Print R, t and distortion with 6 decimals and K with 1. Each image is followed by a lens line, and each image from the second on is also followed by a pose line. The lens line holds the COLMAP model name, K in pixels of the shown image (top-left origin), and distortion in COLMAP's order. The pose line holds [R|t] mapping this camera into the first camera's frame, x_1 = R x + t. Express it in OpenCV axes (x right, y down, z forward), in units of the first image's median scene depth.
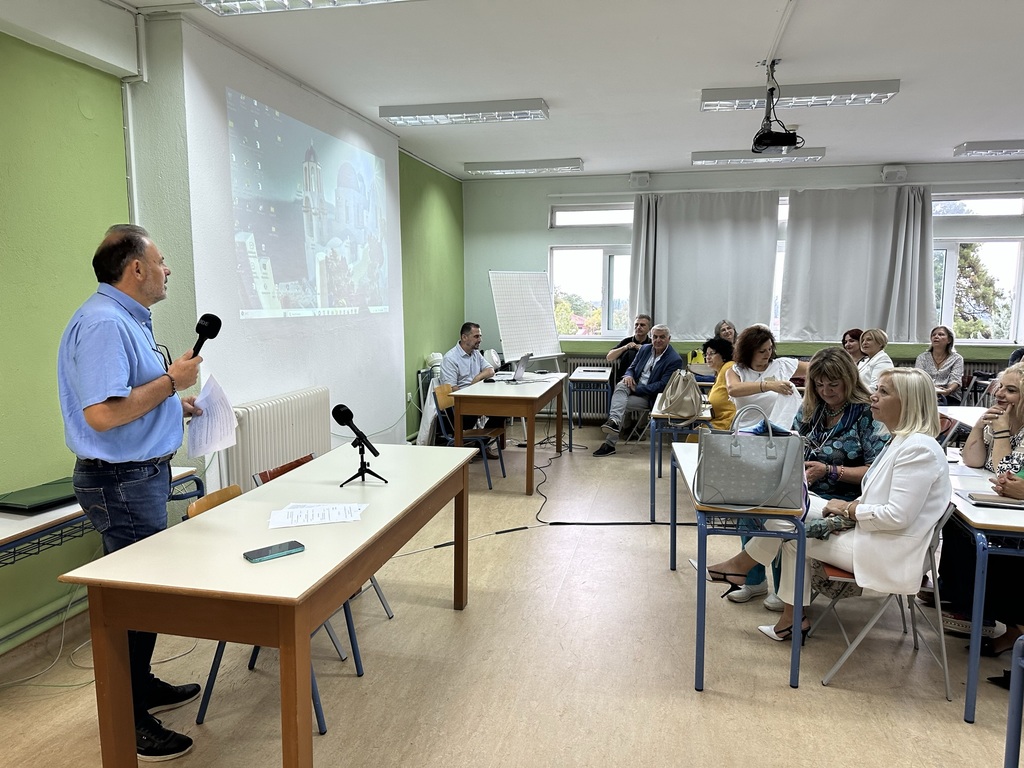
lens RADIAL K [[706.1, 0, 512.0], [0, 706.1, 384.0], [0, 0, 1]] dist [0.091165, -0.139338]
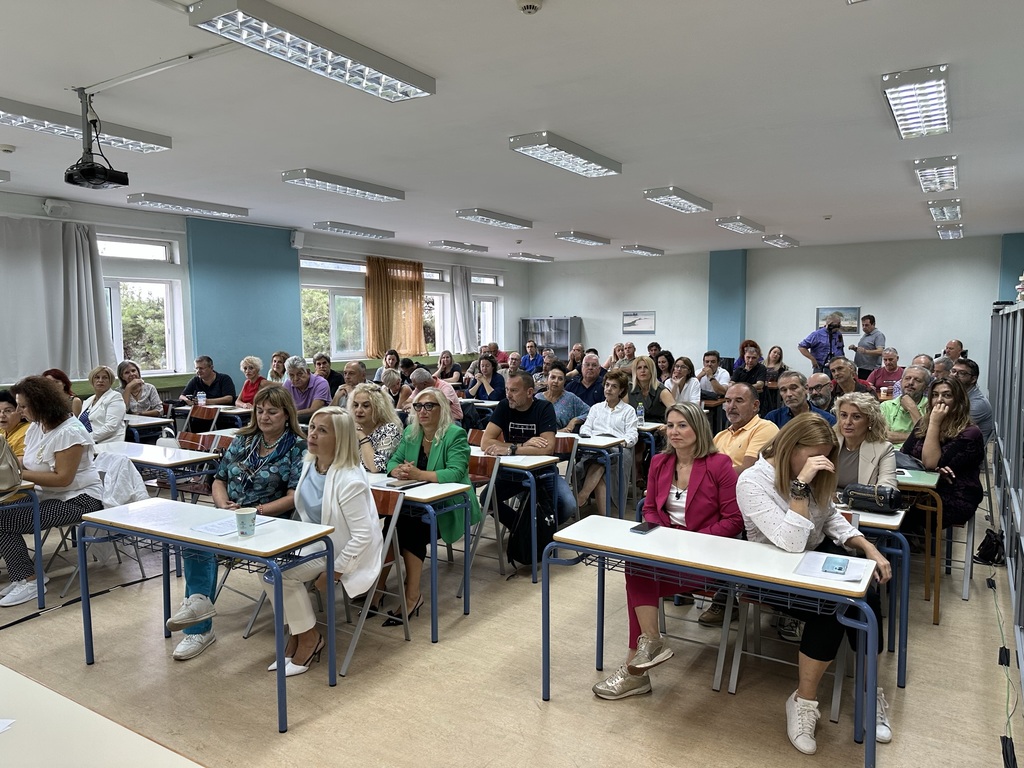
lens RADIAL K [[706.1, 0, 512.0], [0, 706.1, 384.0], [0, 0, 1]] dist [0.091165, -0.139338]
pose [[0.325765, -0.081711, 0.941913, -0.286552], [0.119812, 0.991794, 0.044601, -0.035154], [-0.937828, 0.098323, 0.332882, 0.162377]]
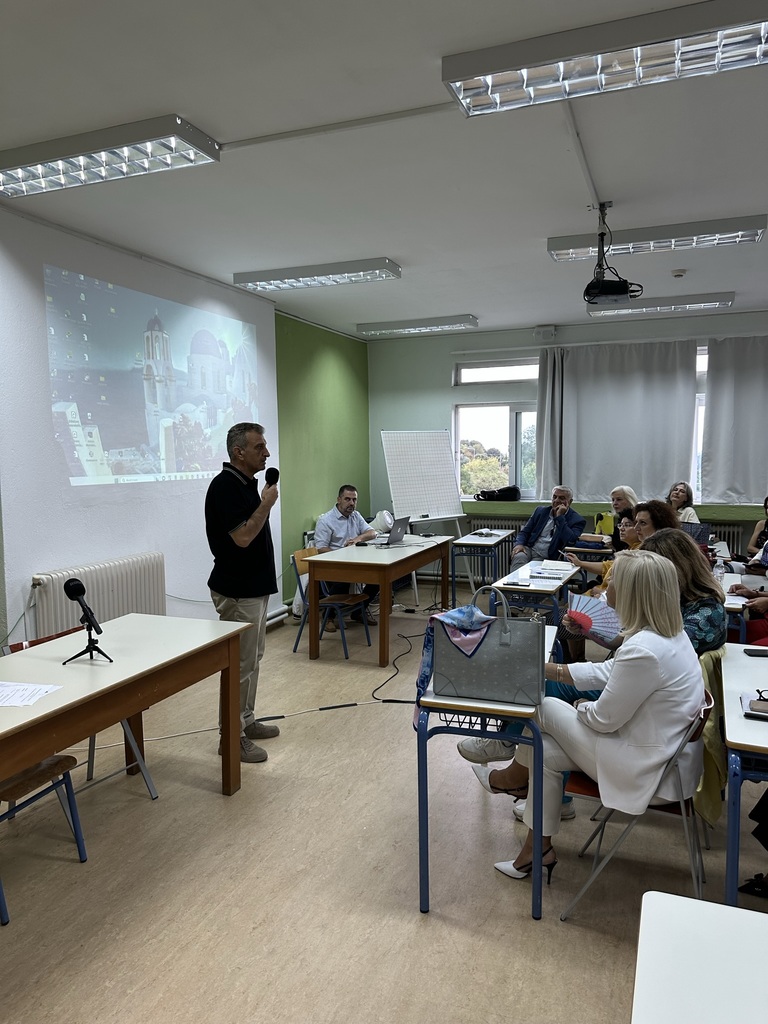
lens RADIAL K [[706.1, 0, 384.0], [0, 706.1, 512.0], [0, 0, 1]] dist [0.091165, -0.139338]
pose [[0.986359, 0.004750, -0.164539, 0.188998], [-0.010742, 0.999310, -0.035545, -0.018191], [0.164257, 0.036828, 0.985730, 0.054097]]
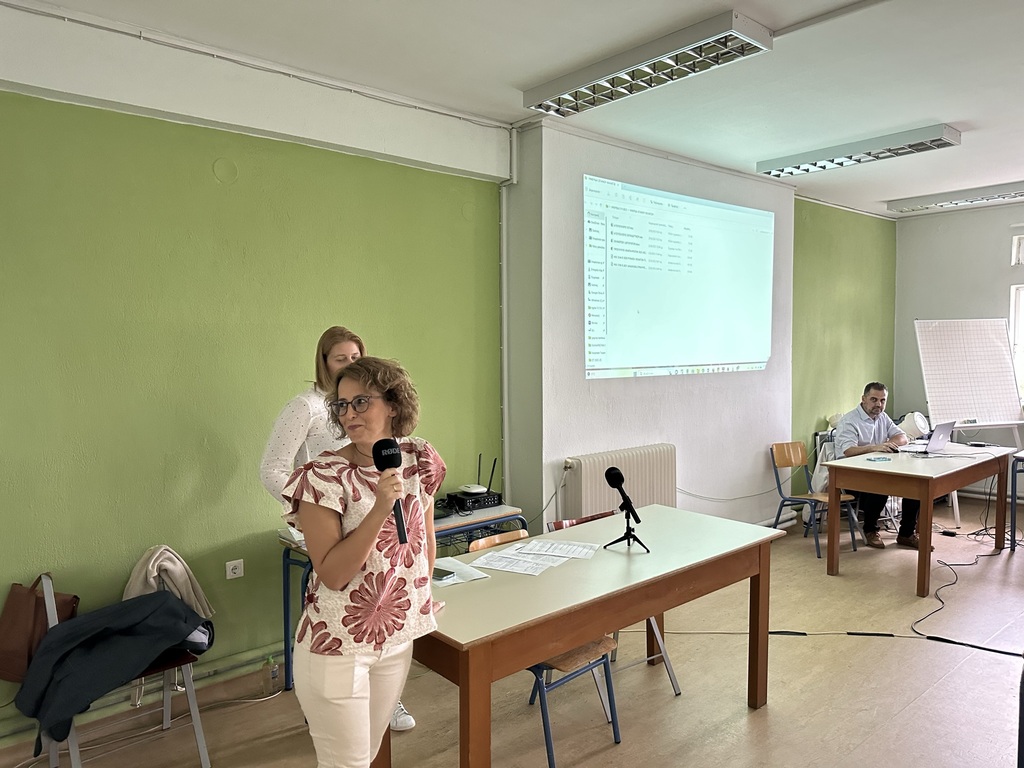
lens RADIAL K [[706.1, 0, 512.0], [0, 706.1, 384.0], [0, 0, 1]] dist [0.091165, -0.139338]
pose [[0.797695, 0.024685, -0.602555, 0.143961], [-0.064564, 0.996915, -0.044633, -0.020466], [0.599594, 0.074507, 0.796828, 0.043510]]
